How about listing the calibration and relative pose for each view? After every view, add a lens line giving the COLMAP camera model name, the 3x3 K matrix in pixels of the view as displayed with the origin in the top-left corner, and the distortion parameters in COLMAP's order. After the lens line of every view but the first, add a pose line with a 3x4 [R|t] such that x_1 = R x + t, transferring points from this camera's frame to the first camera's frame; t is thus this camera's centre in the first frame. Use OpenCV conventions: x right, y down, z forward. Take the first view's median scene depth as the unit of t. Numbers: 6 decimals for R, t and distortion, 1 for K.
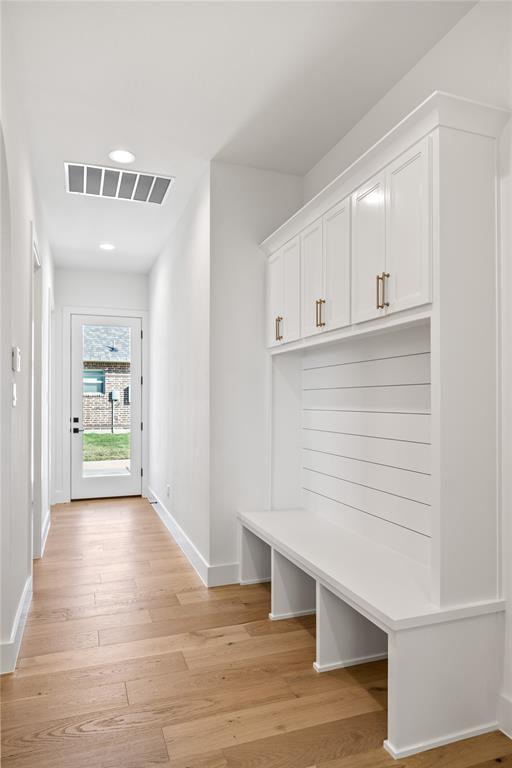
lens RADIAL K [[470.5, 0, 255.5], [0, 470.5, 391.1], [0, 0, 1]] dist [-0.001778, 0.000767]
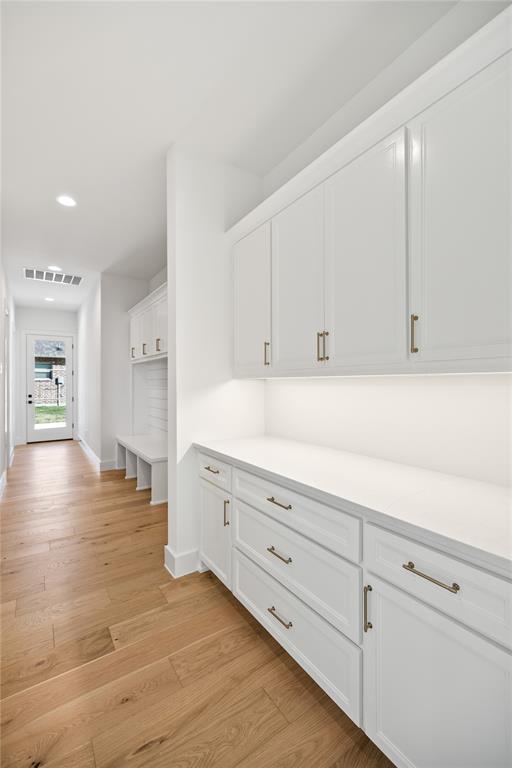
lens RADIAL K [[323.2, 0, 253.9], [0, 323.2, 380.0], [0, 0, 1]] dist [0.000757, -0.000634]
pose [[0.970912, -0.000679, 0.239436, 0.149048], [-0.002103, 0.999933, 0.011364, -0.013913], [-0.239428, -0.011537, 0.970846, -0.392841]]
